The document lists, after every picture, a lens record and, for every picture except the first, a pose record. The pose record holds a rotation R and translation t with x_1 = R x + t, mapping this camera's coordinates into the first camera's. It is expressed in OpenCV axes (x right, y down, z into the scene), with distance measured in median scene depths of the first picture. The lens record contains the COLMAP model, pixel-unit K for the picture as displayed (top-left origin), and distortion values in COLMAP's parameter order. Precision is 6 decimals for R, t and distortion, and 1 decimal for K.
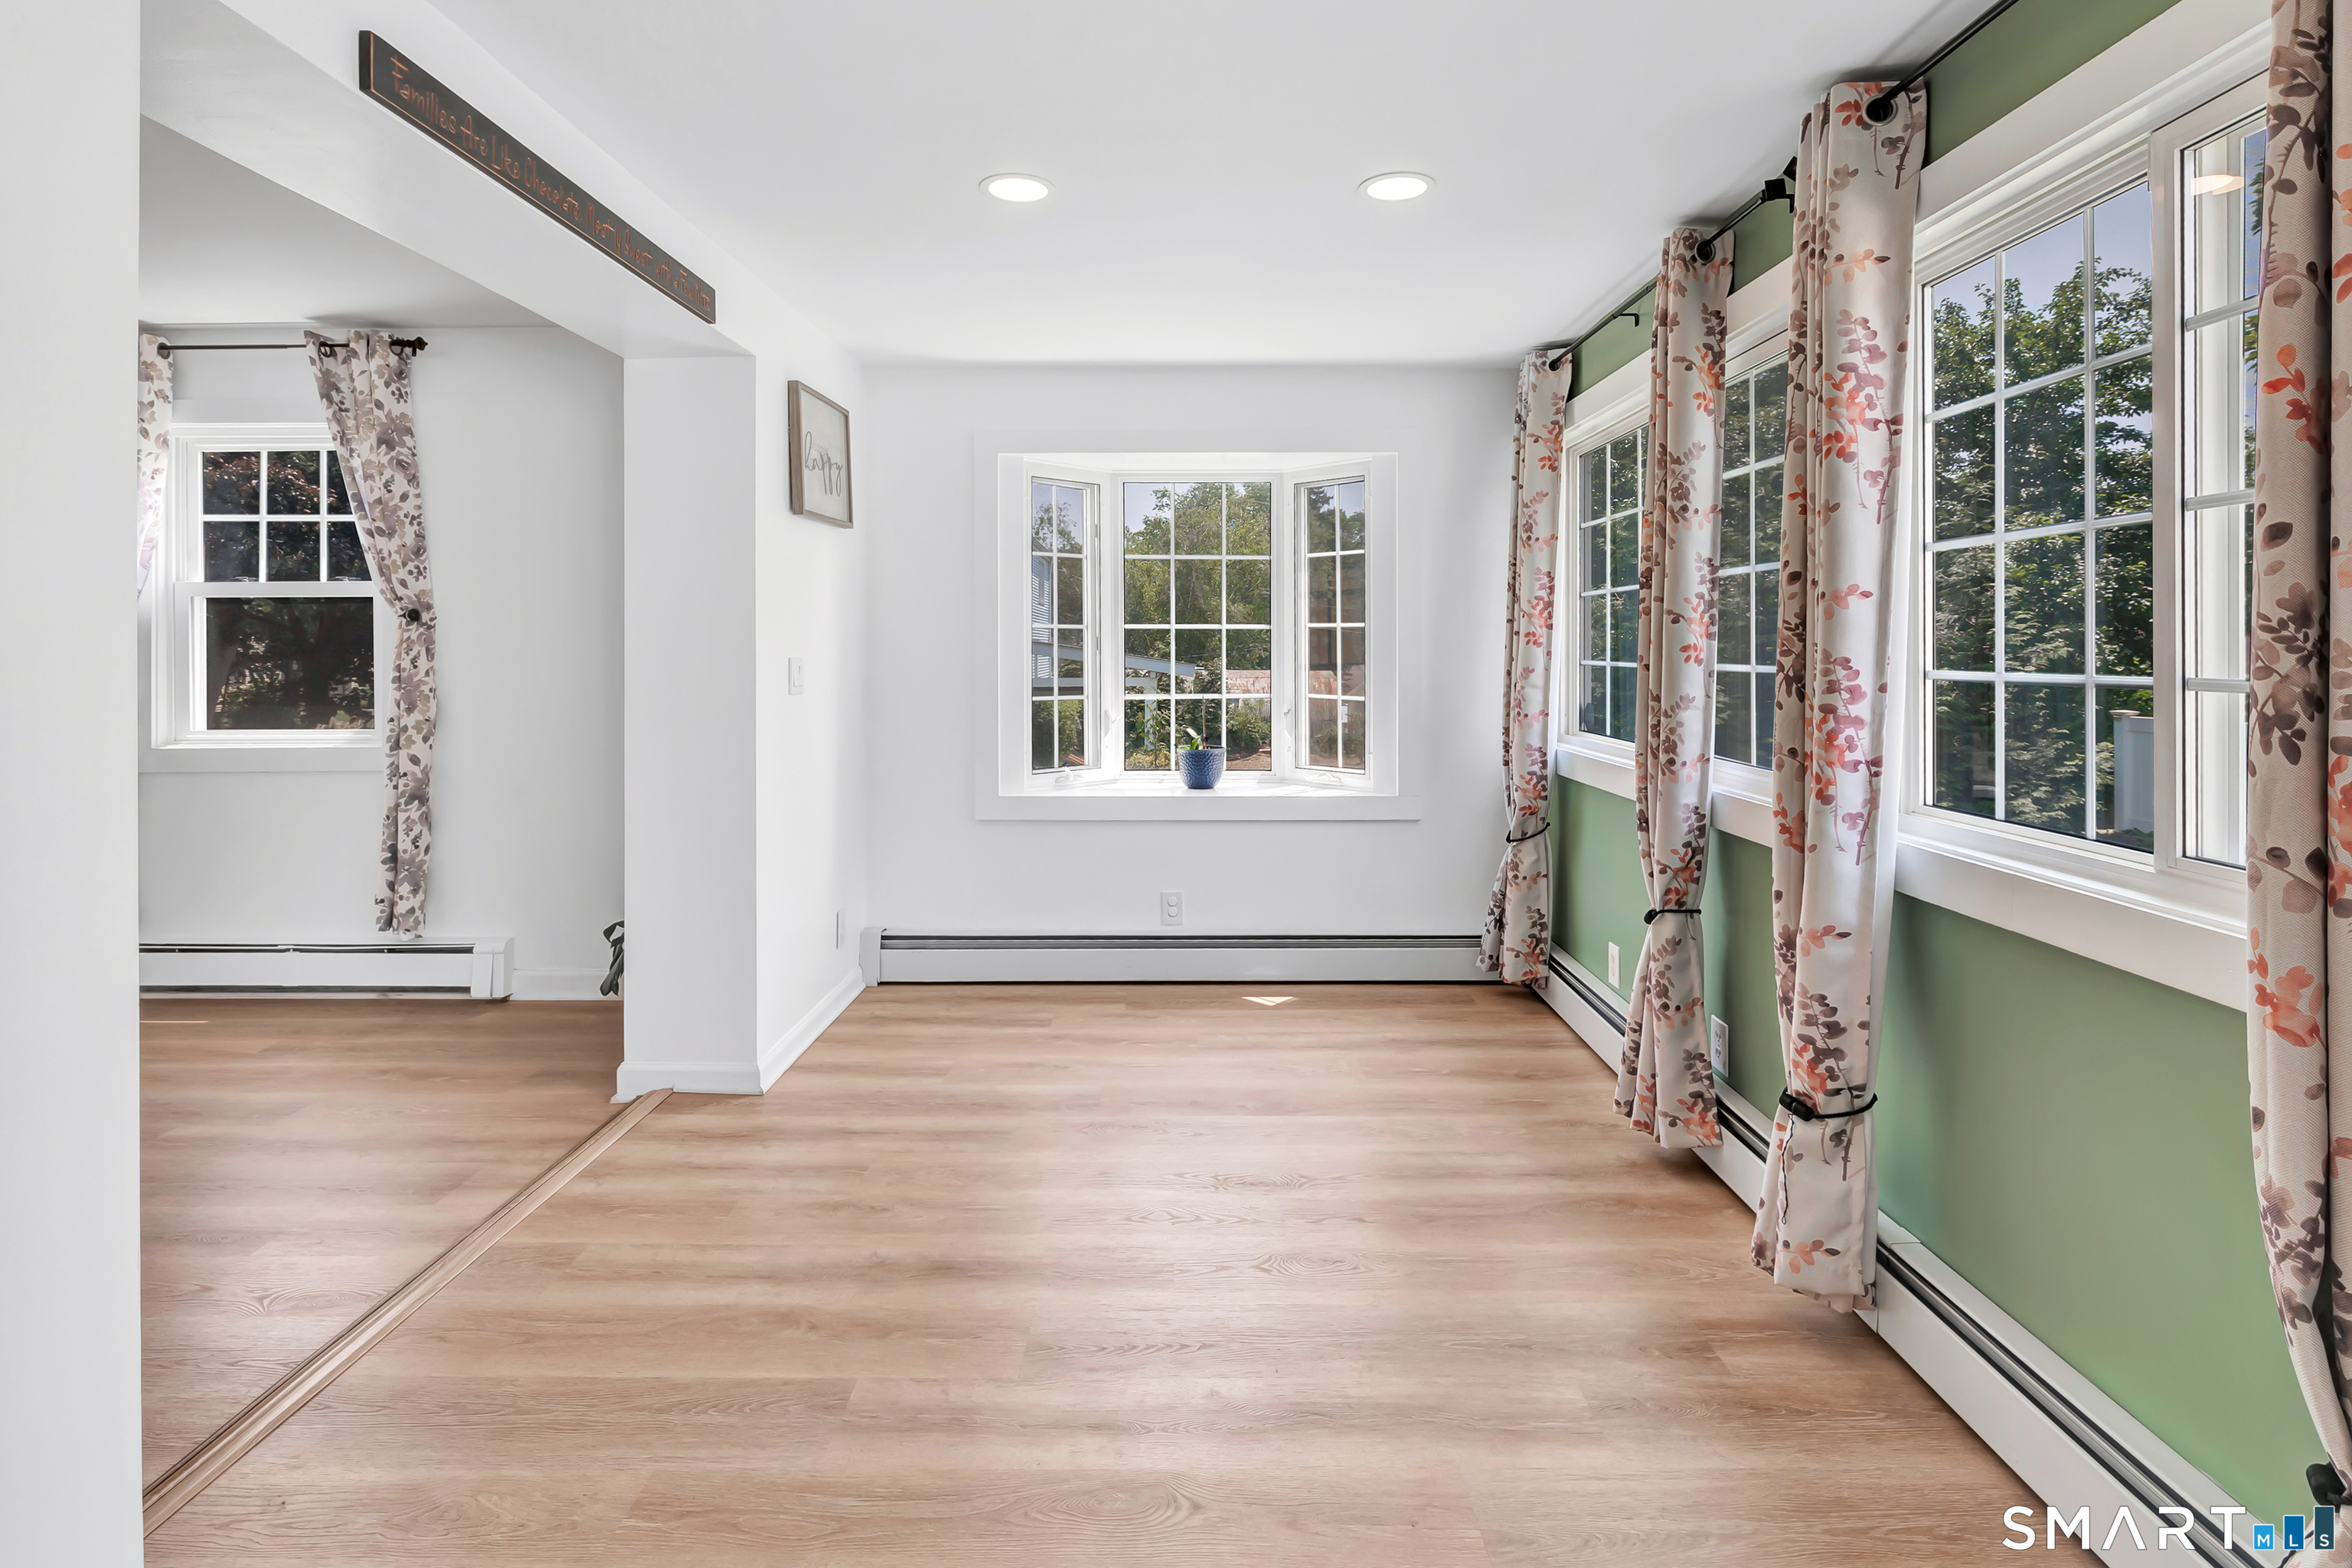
lens RADIAL K [[1193.1, 0, 1188.5], [0, 1193.1, 647.9], [0, 0, 1]] dist [-0.004075, 0.004701]
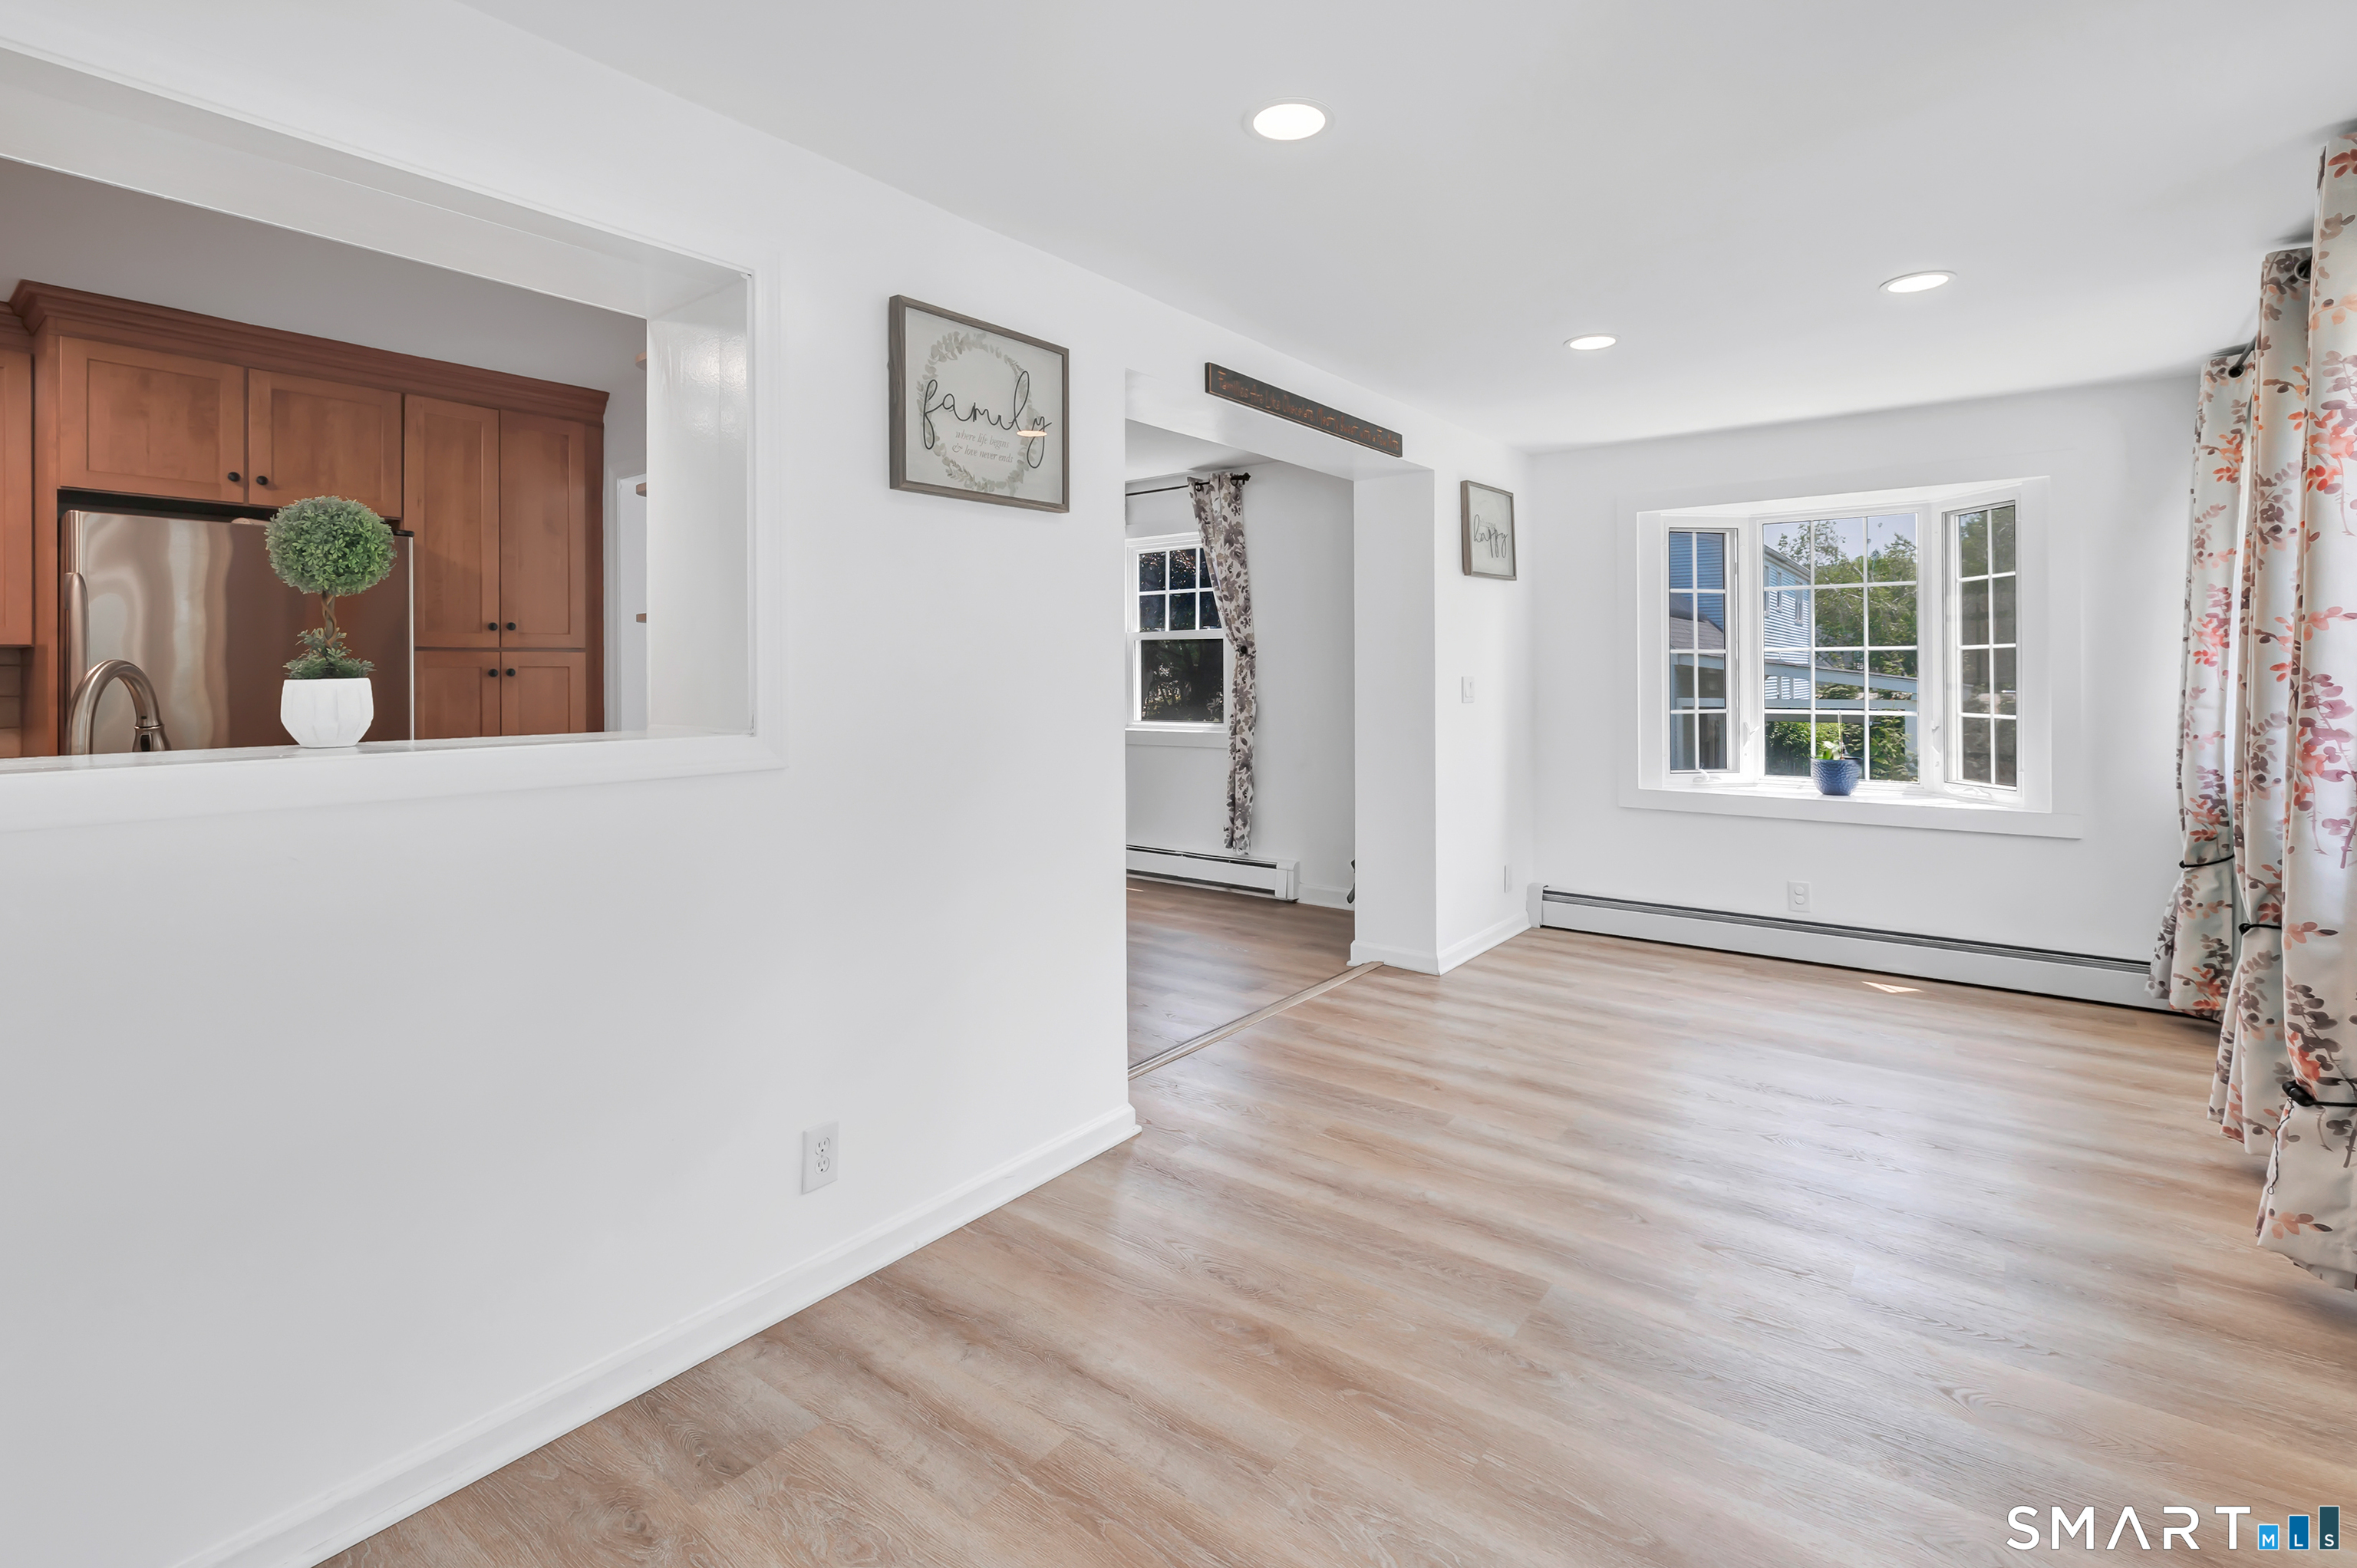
lens RADIAL K [[1089.9, 0, 1180.1], [0, 1089.9, 667.1], [0, 0, 1]] dist [0.003073, -0.001481]
pose [[0.796729, -0.004763, -0.604318, 0.160075], [0.003165, 0.999988, -0.003709, 0.000624], [0.604328, 0.001042, 0.796735, -0.206612]]
